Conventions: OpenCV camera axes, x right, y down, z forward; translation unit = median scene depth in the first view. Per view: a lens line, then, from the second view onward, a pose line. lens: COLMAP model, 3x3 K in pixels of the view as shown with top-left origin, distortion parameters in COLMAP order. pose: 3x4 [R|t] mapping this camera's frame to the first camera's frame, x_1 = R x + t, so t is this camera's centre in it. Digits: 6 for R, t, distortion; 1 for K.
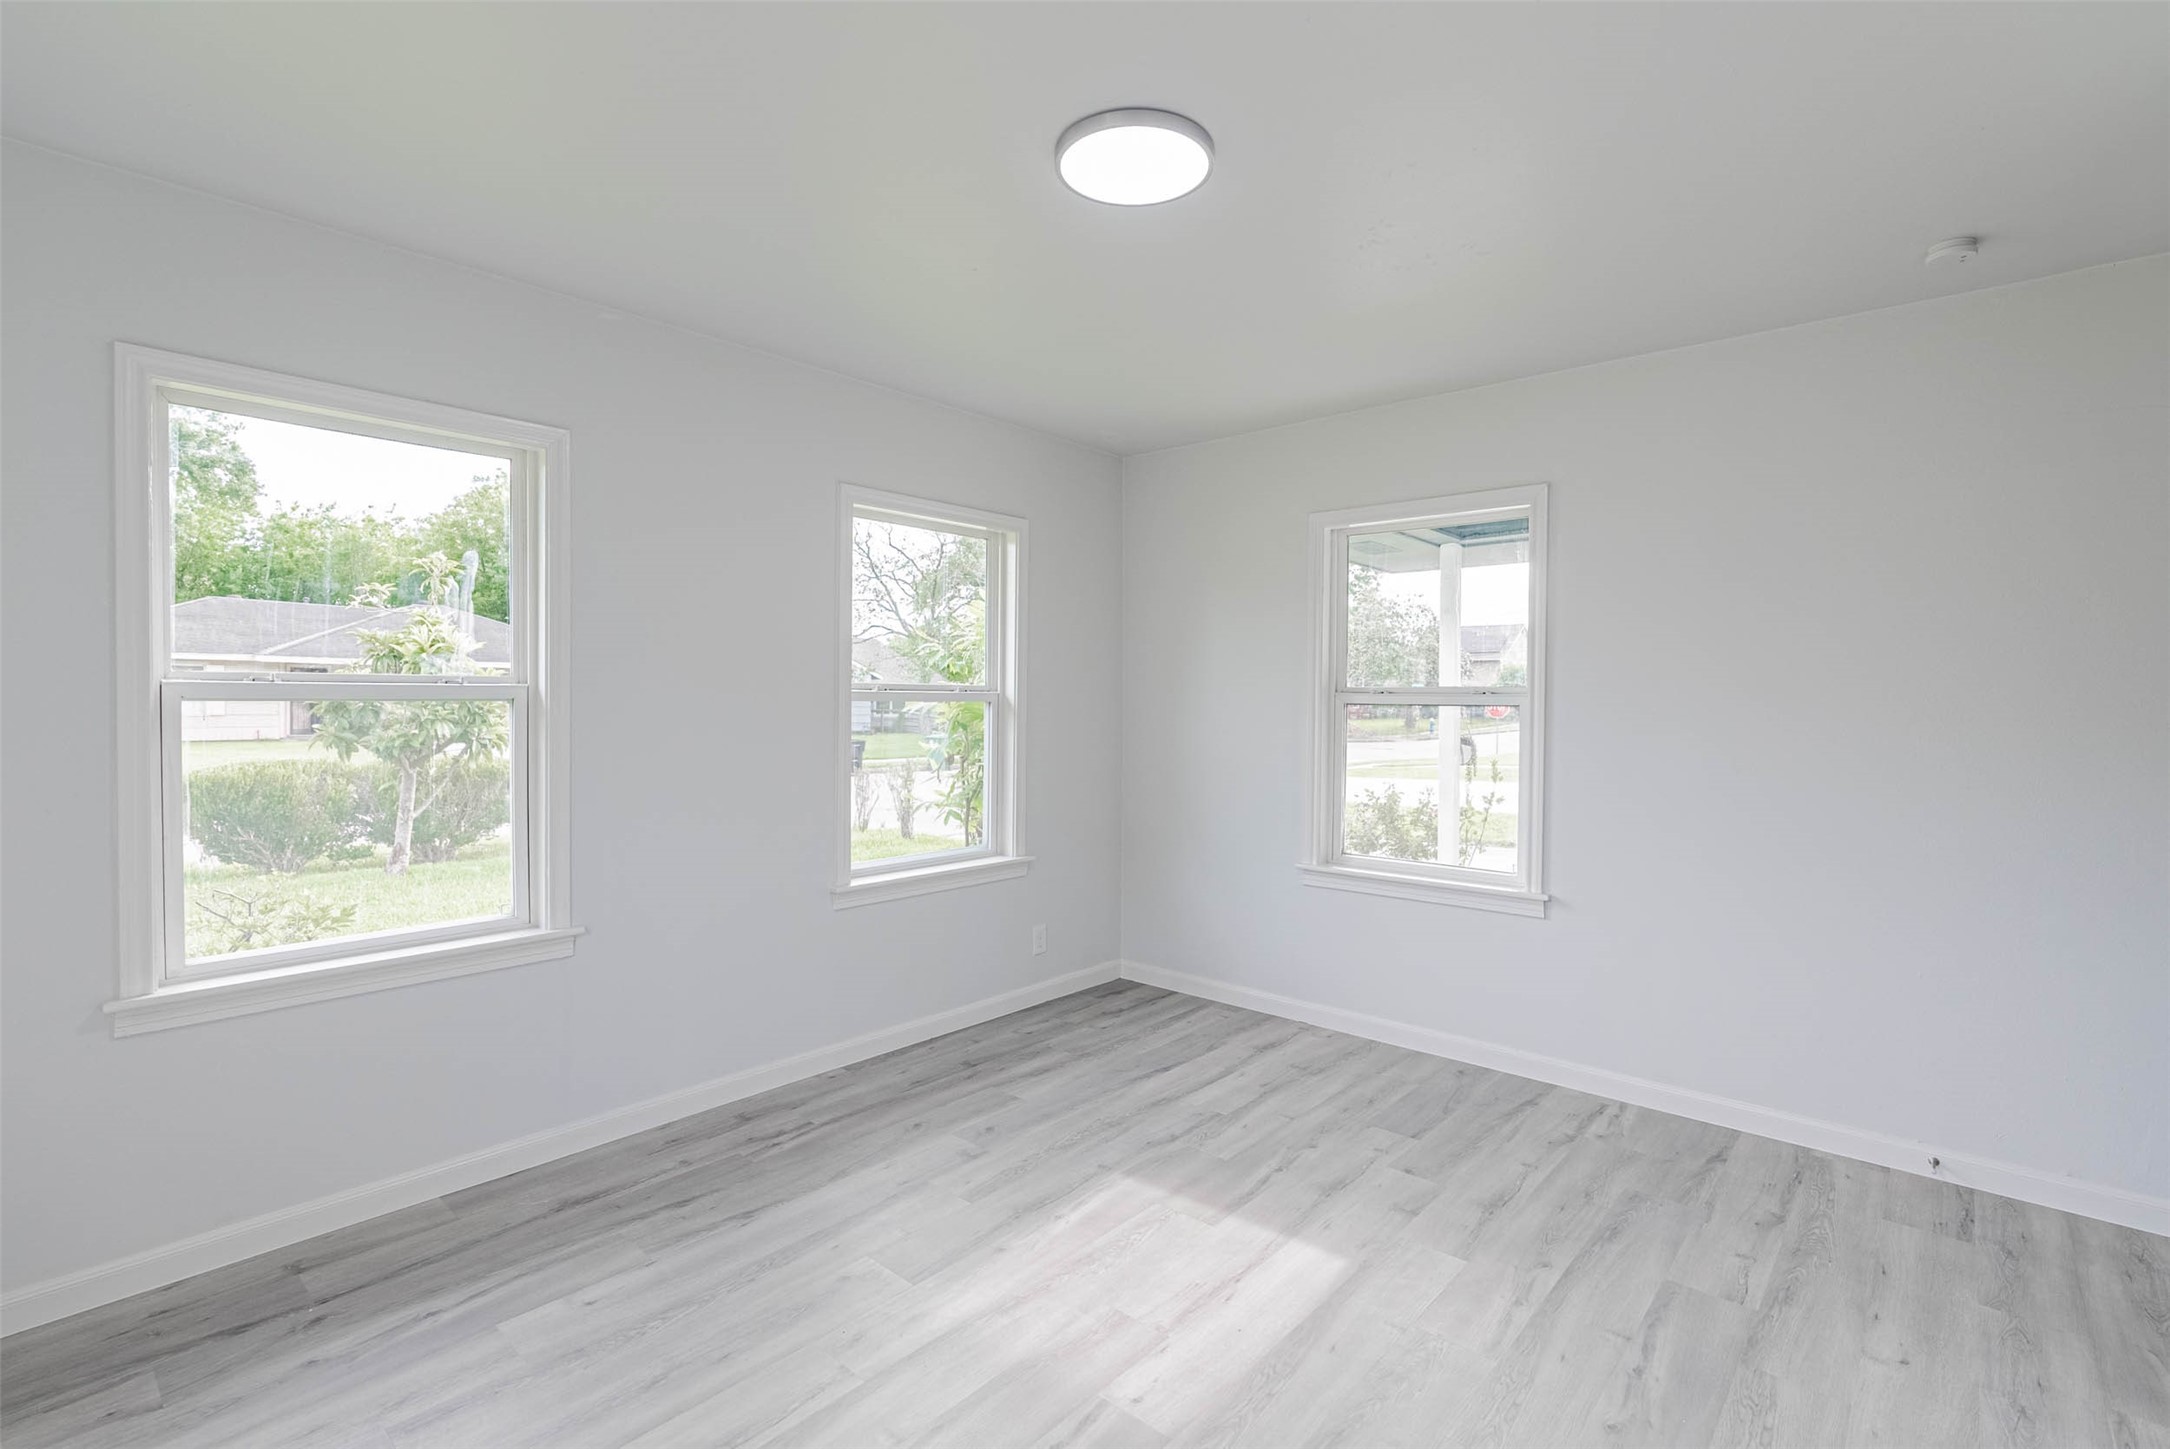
lens RADIAL K [[994.6, 0, 1106.0], [0, 994.6, 713.8], [0, 0, 1]] dist [-0.012894, 0.004315]
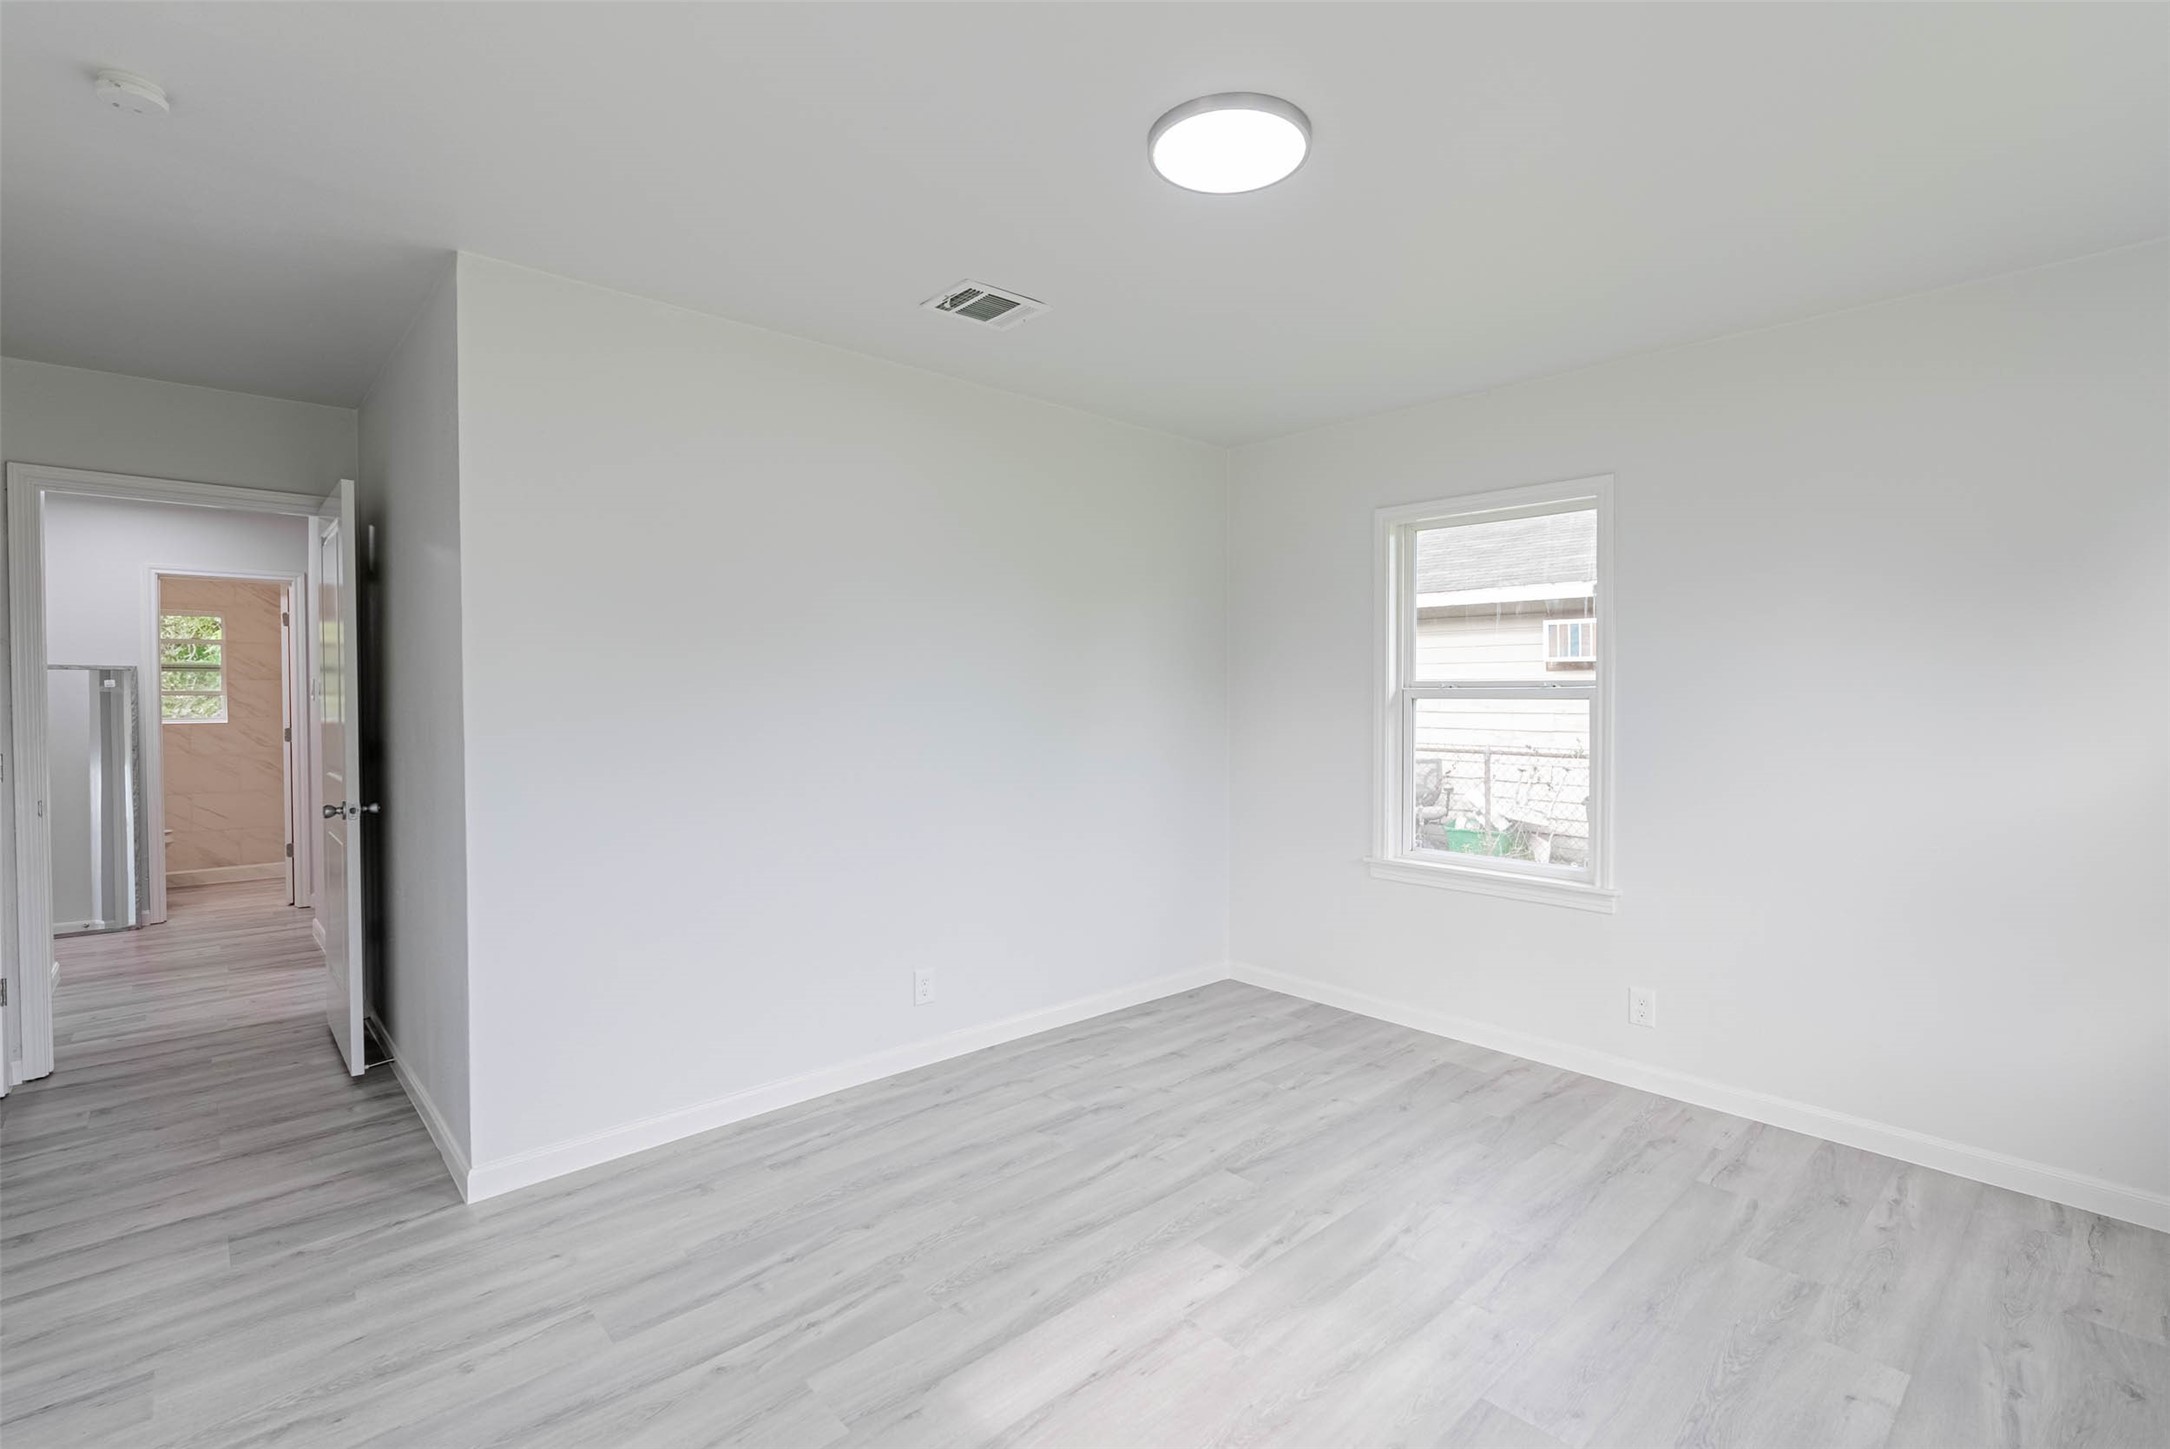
lens RADIAL K [[994.6, 0, 1106.0], [0, 994.6, 713.8], [0, 0, 1]] dist [-0.012894, 0.004315]
pose [[-0.994442, -0.009588, 0.104847, 0.032195], [-0.005694, 0.999285, 0.037374, -0.024180], [-0.105131, 0.036569, -0.993786, 1.519693]]
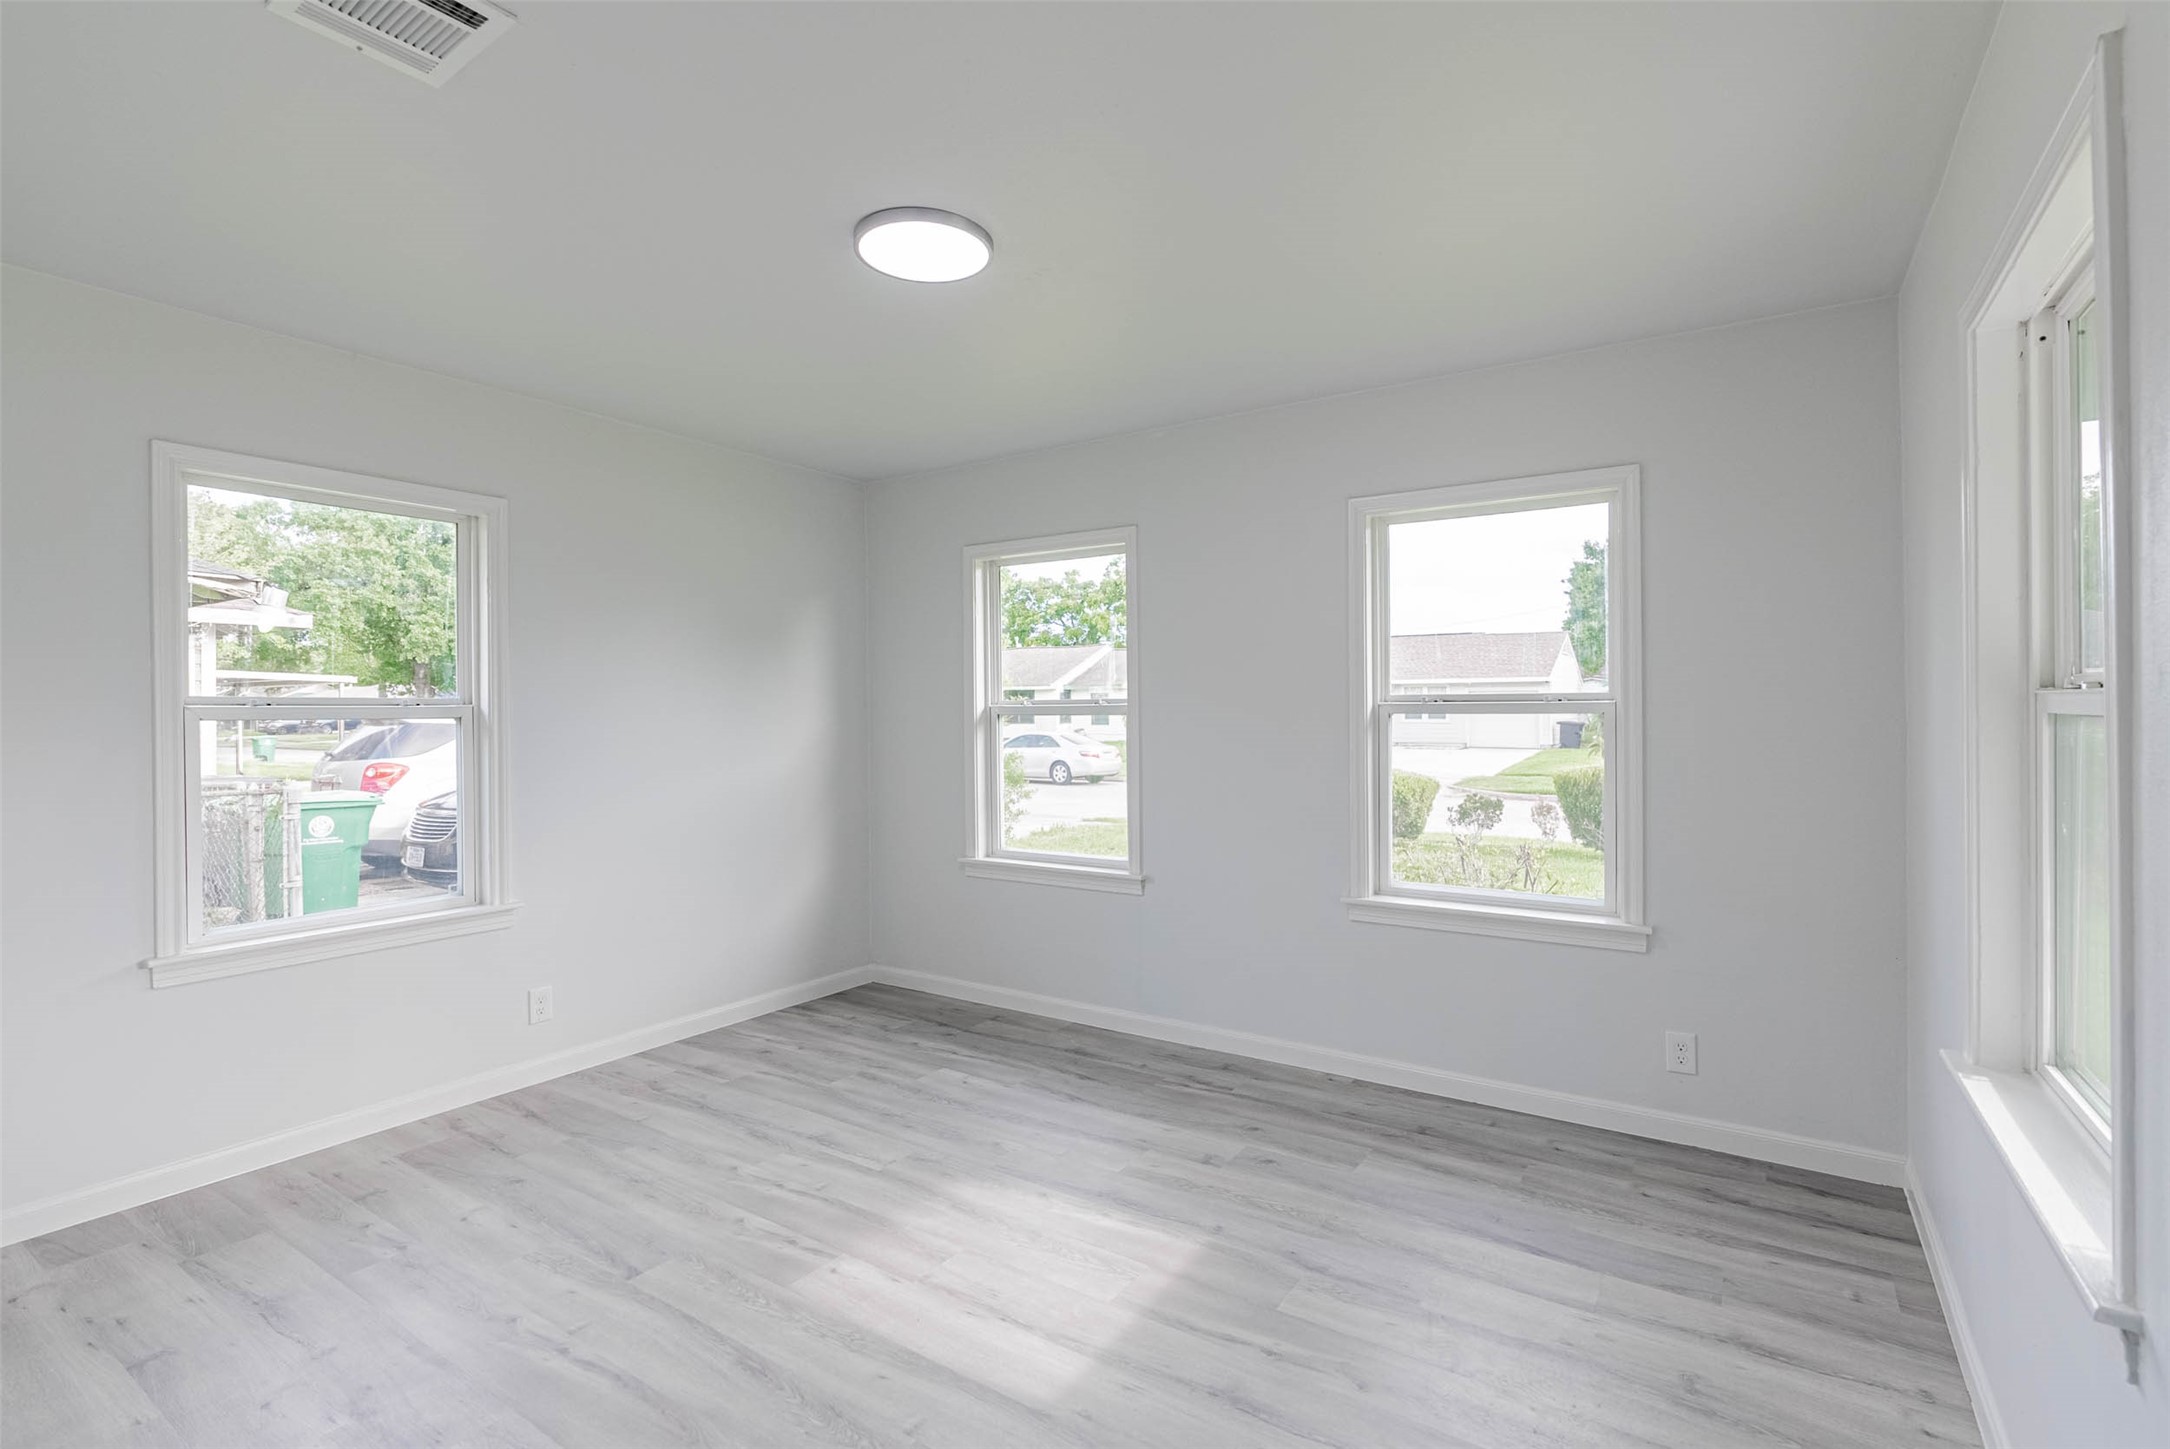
lens RADIAL K [[994.6, 0, 1106.0], [0, 994.6, 713.8], [0, 0, 1]] dist [-0.012894, 0.004315]
pose [[0.132743, -0.004759, -0.991139, 0.910211], [-0.009495, 0.999936, -0.006073, -0.004786], [0.991105, 0.010217, 0.132690, 0.803798]]
